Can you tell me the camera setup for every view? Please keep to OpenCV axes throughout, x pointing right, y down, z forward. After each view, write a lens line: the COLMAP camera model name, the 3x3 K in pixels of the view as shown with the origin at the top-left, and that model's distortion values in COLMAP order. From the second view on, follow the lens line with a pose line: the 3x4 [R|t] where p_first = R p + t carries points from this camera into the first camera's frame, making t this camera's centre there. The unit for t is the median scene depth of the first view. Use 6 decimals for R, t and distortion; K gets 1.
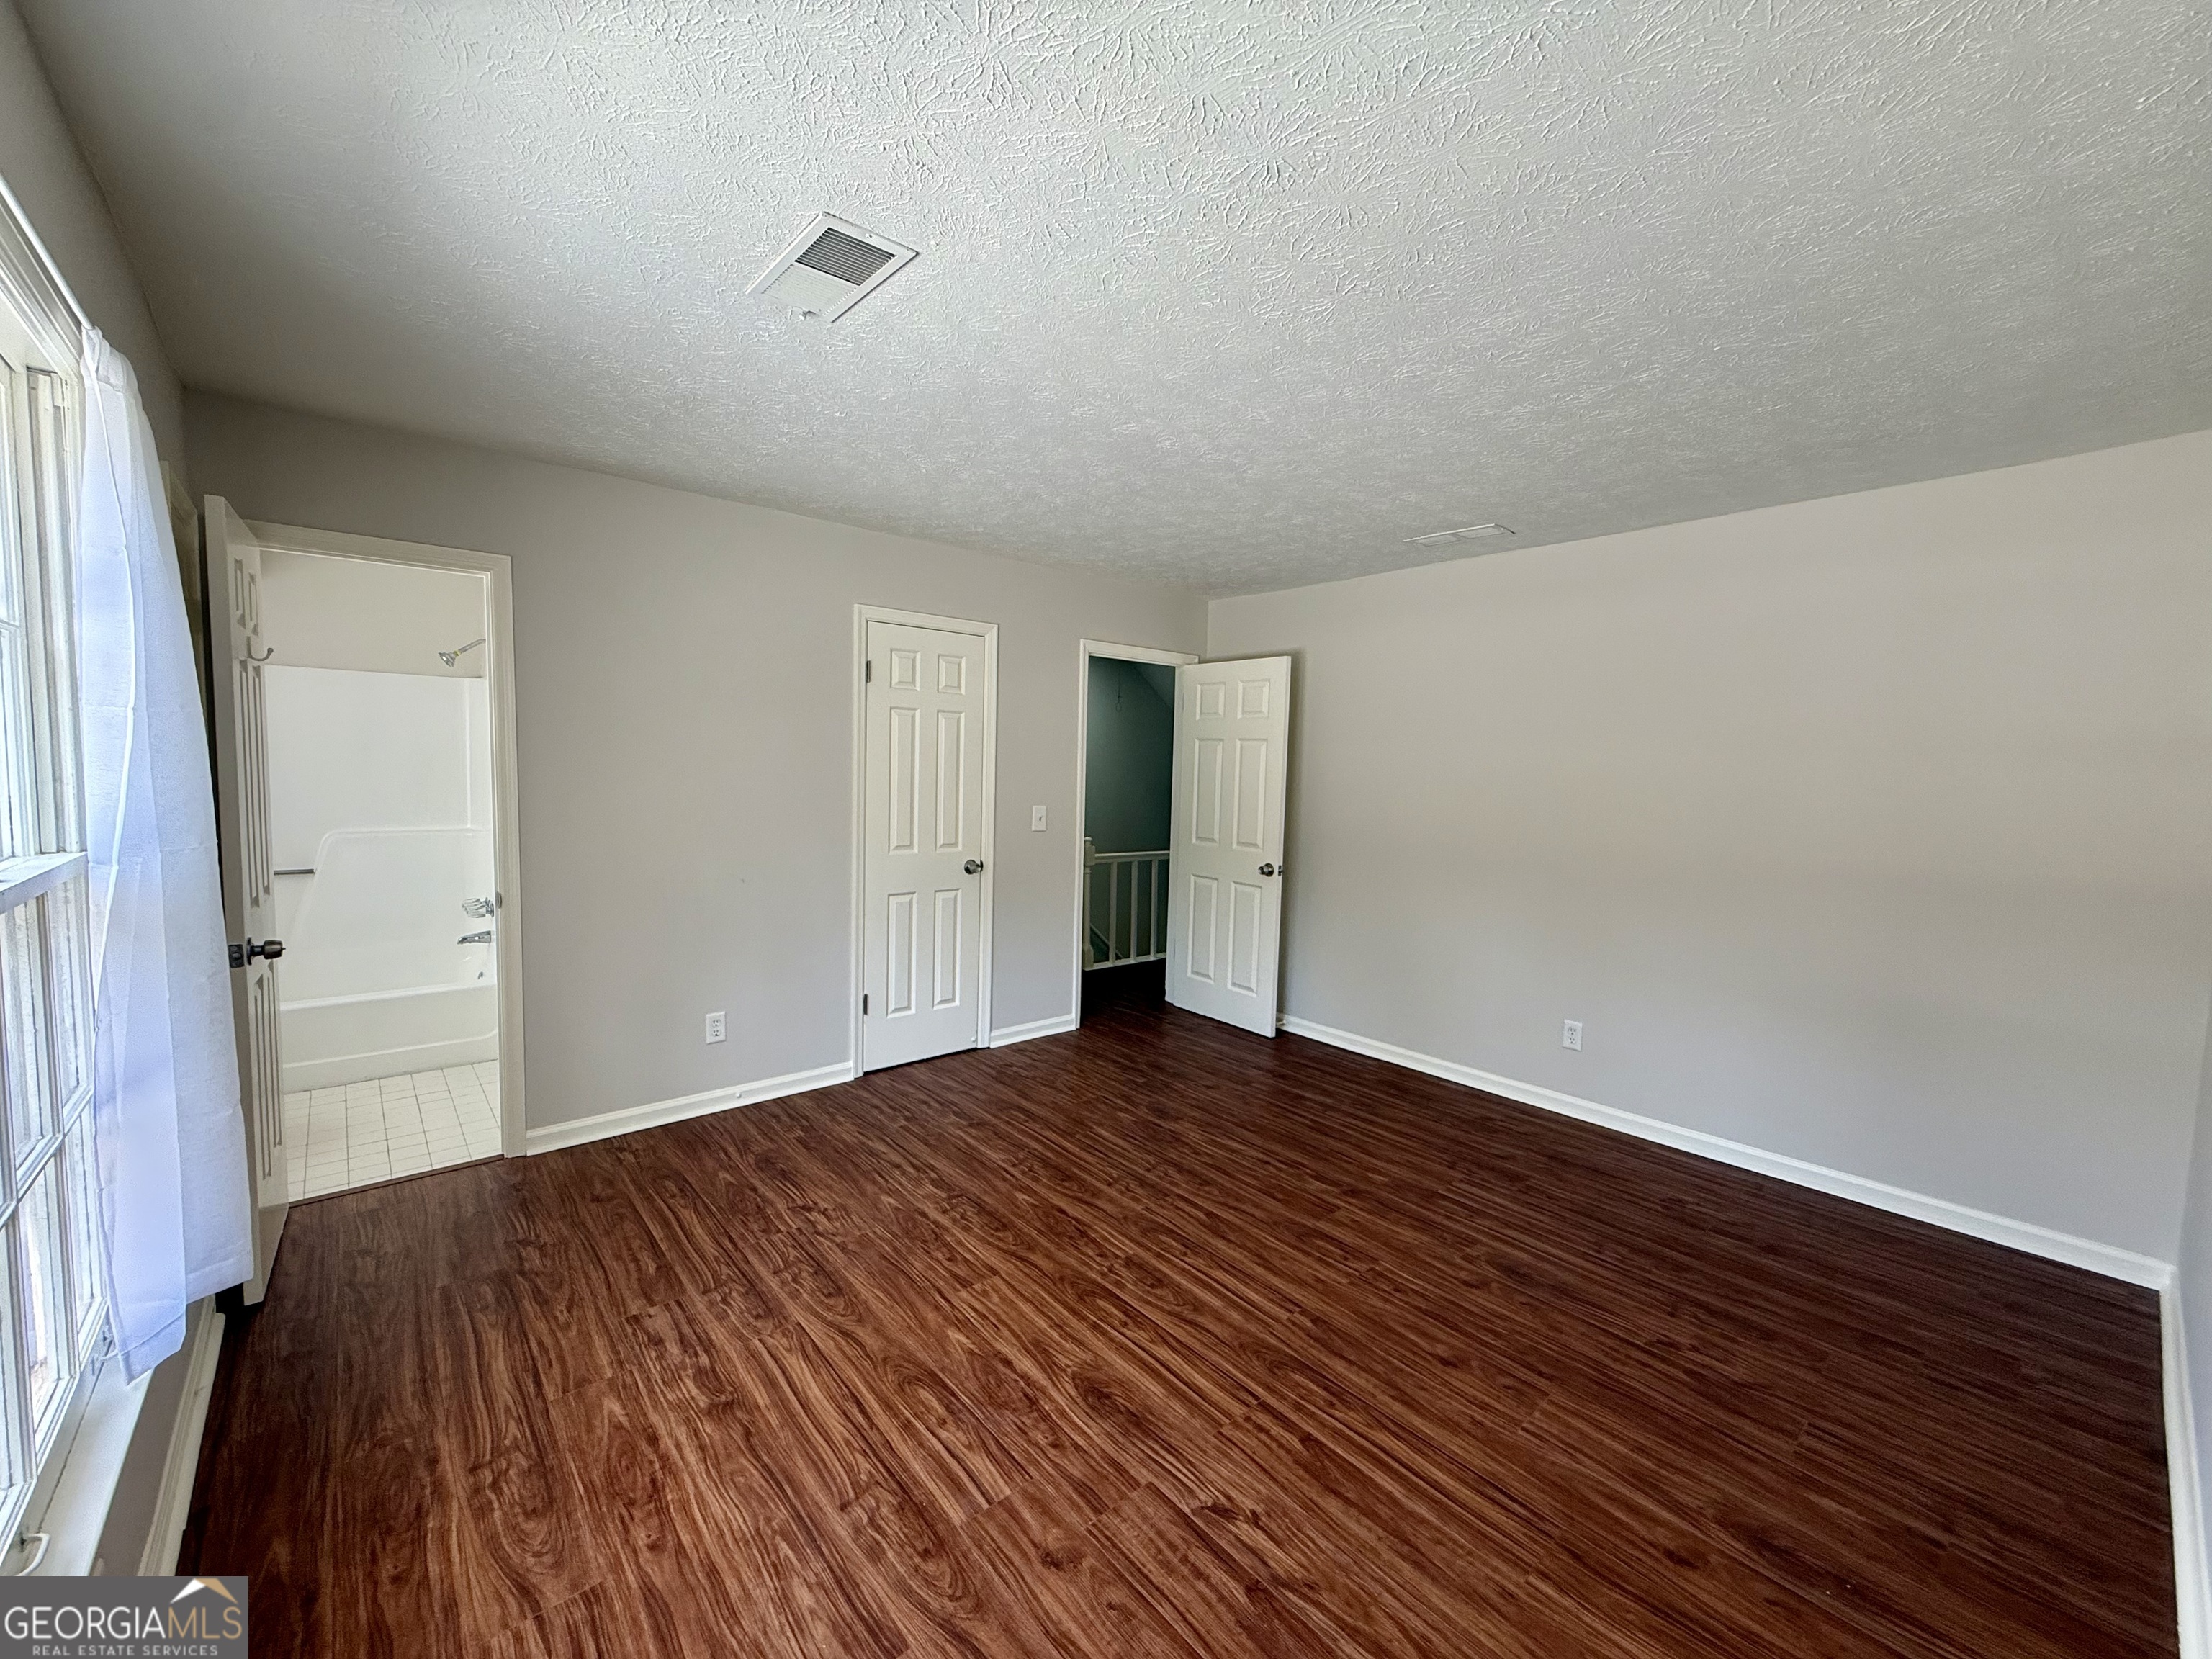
lens RADIAL K [[880.8, 0, 1098.7], [0, 880.8, 829.2], [0, 0, 1]] dist [0.002007, 0.000195]
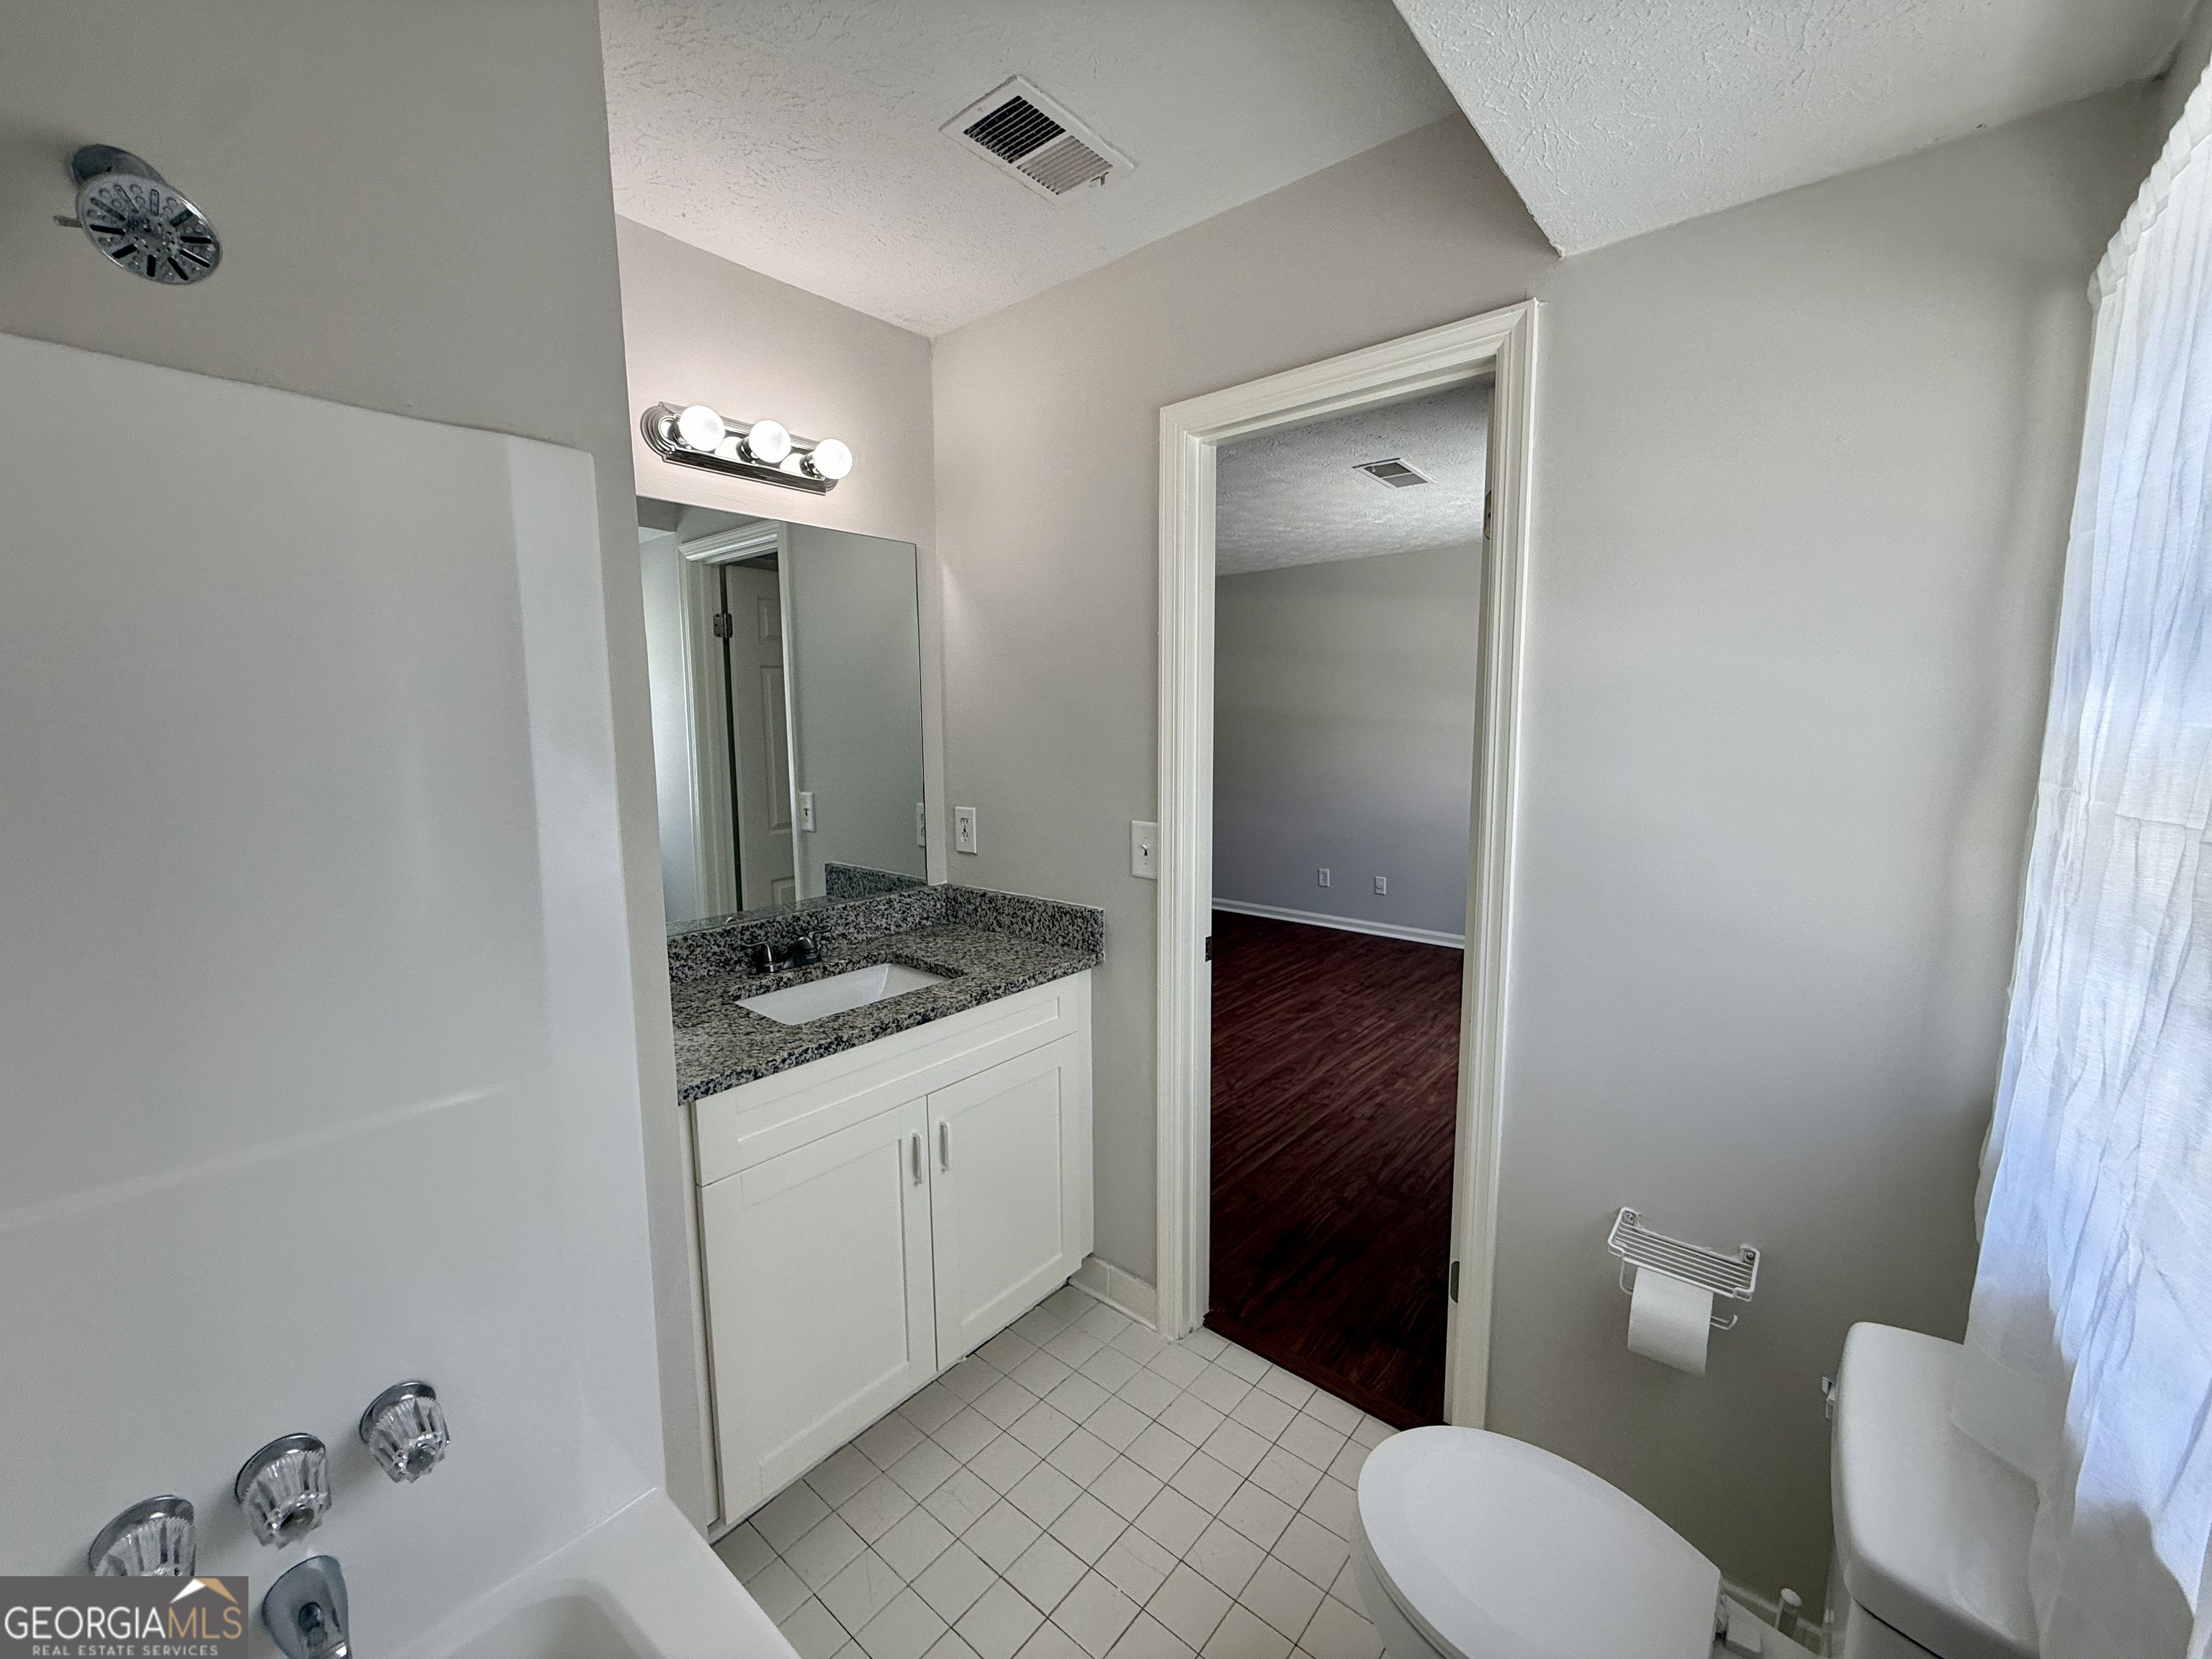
lens RADIAL K [[880.8, 0, 1111.8], [0, 880.8, 836.4], [0, 0, 1]] dist [0.002007, 0.000195]
pose [[-0.171683, -0.155383, 0.972821, -1.739287], [0.072900, 0.982772, 0.169838, -0.158820], [-0.982451, 0.100076, -0.157398, 1.566771]]
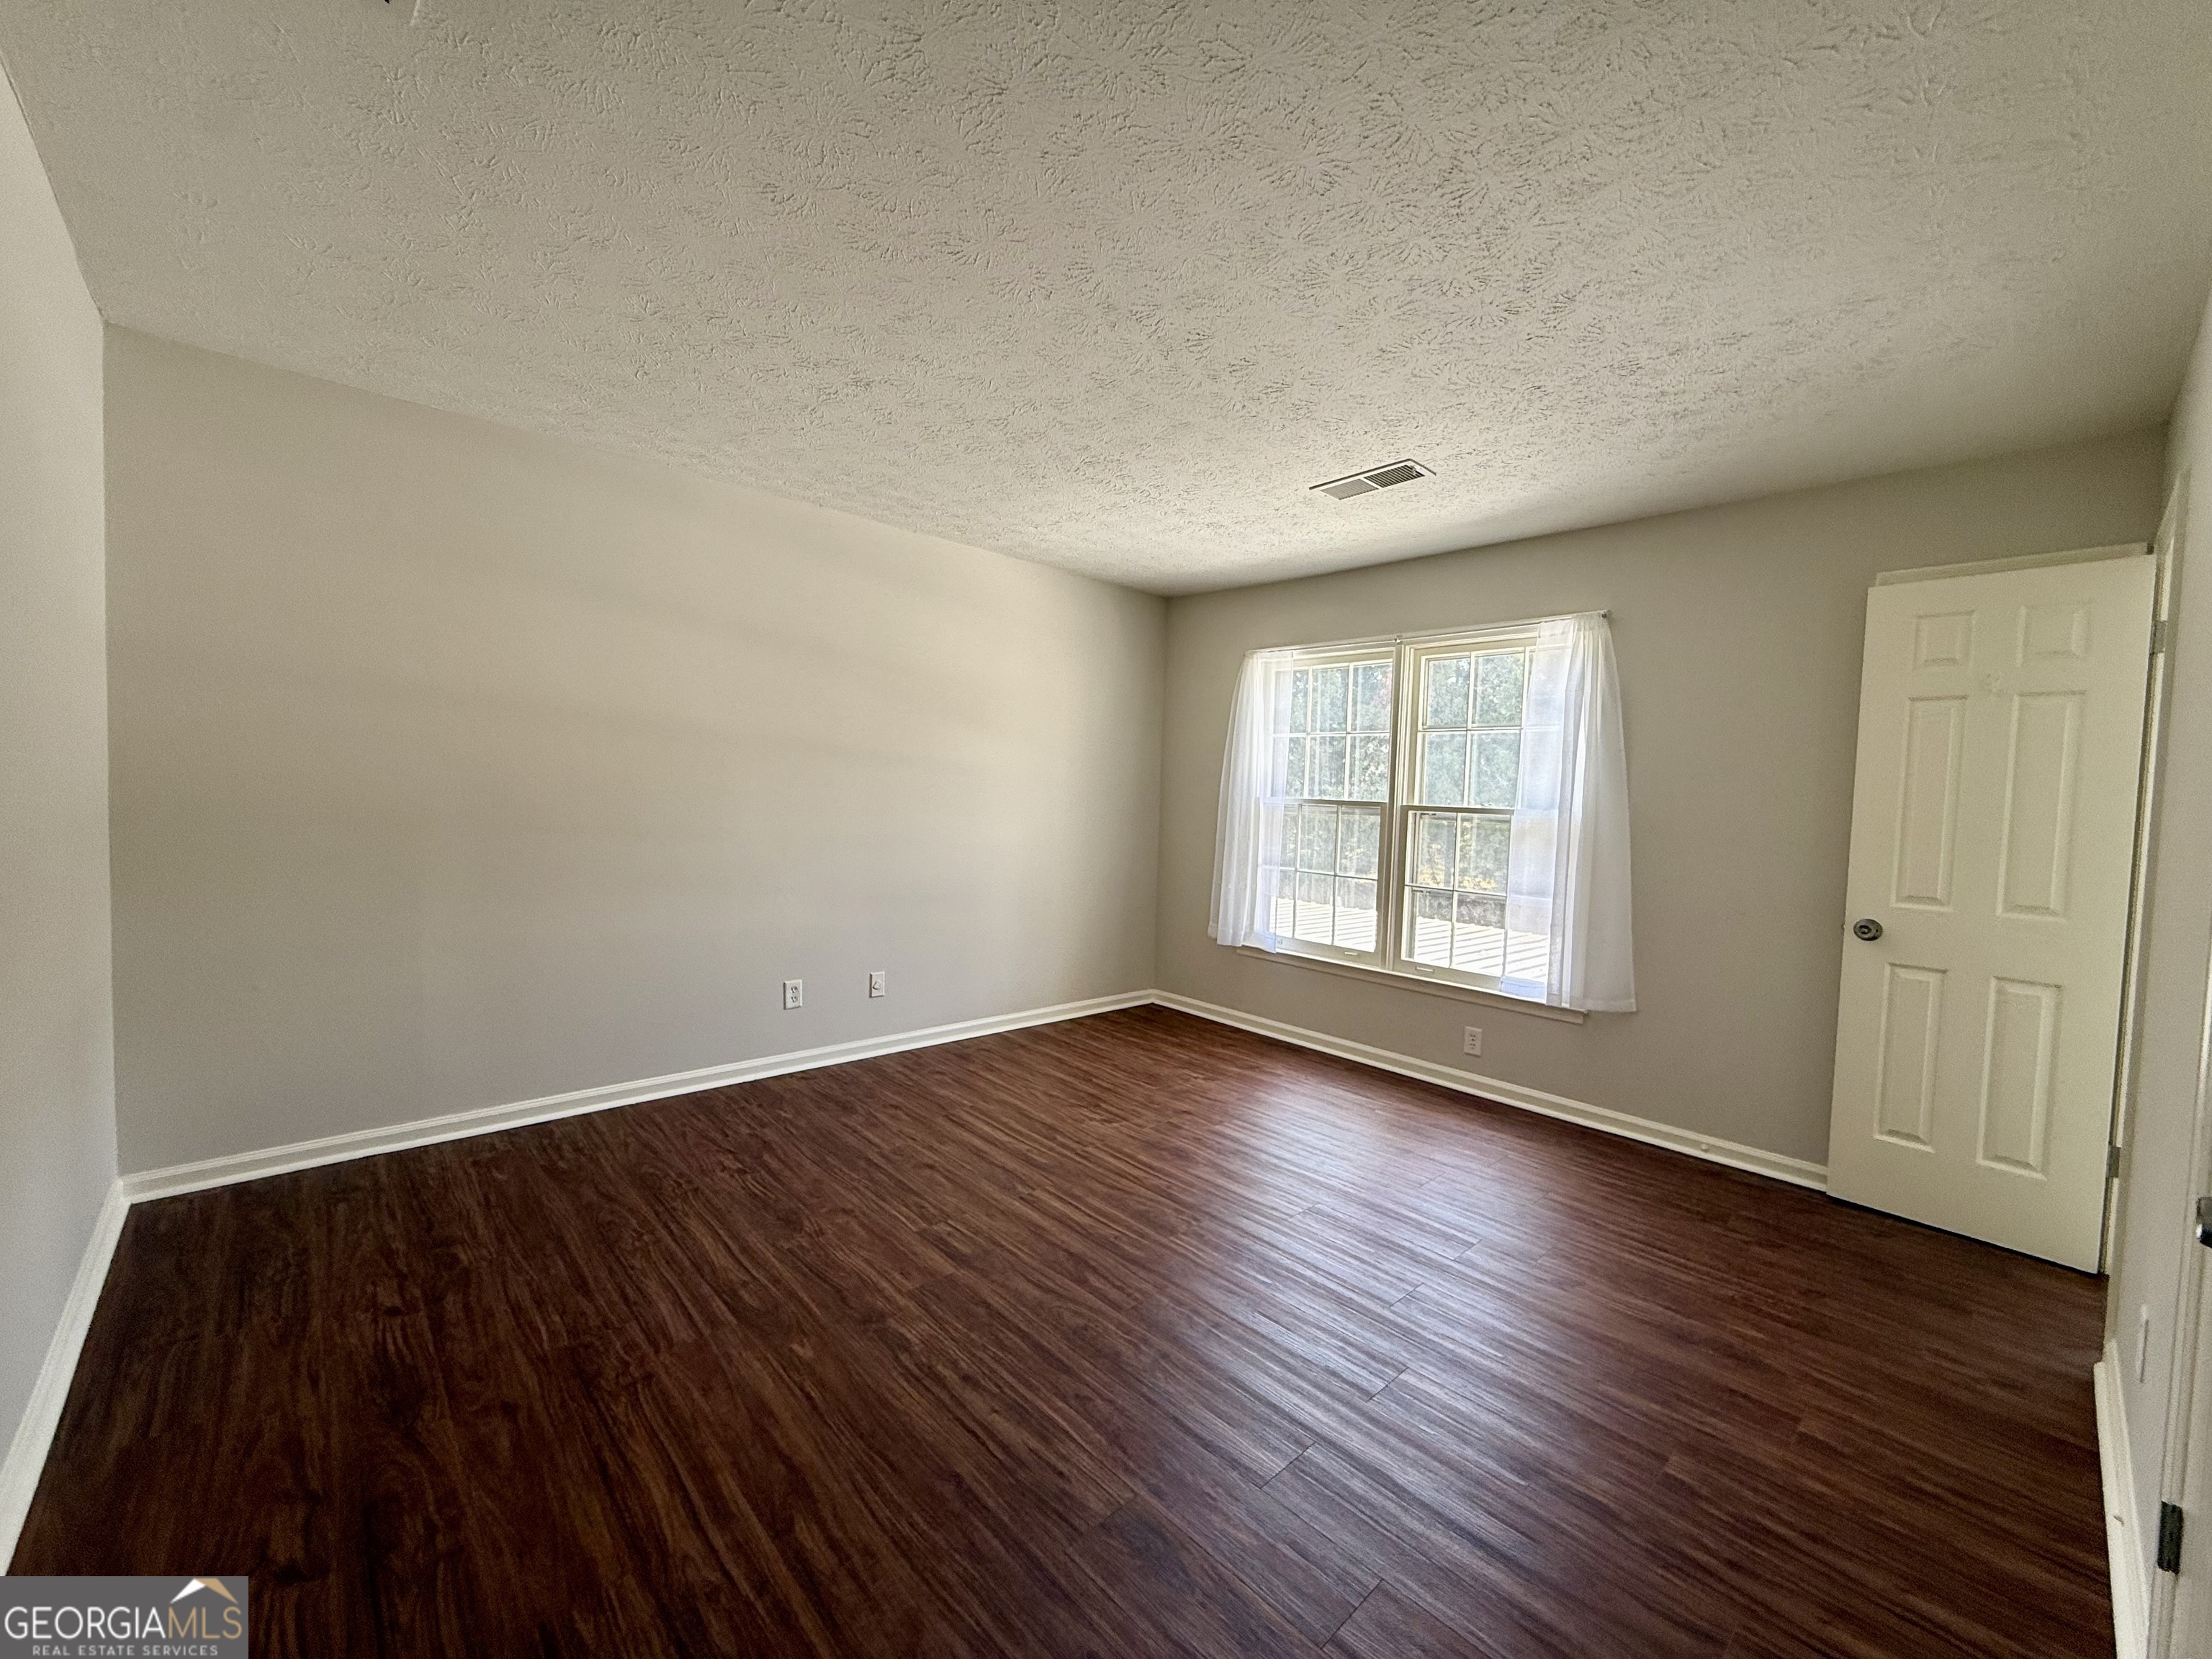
lens RADIAL K [[880.8, 0, 1104.5], [0, 880.8, 830.6], [0, 0, 1]] dist [0.002007, 0.000195]
pose [[-0.997269, -0.056966, -0.046995, 0.207935], [-0.062097, 0.991288, 0.116151, -0.080680], [0.039969, 0.118752, -0.992119, 2.175914]]
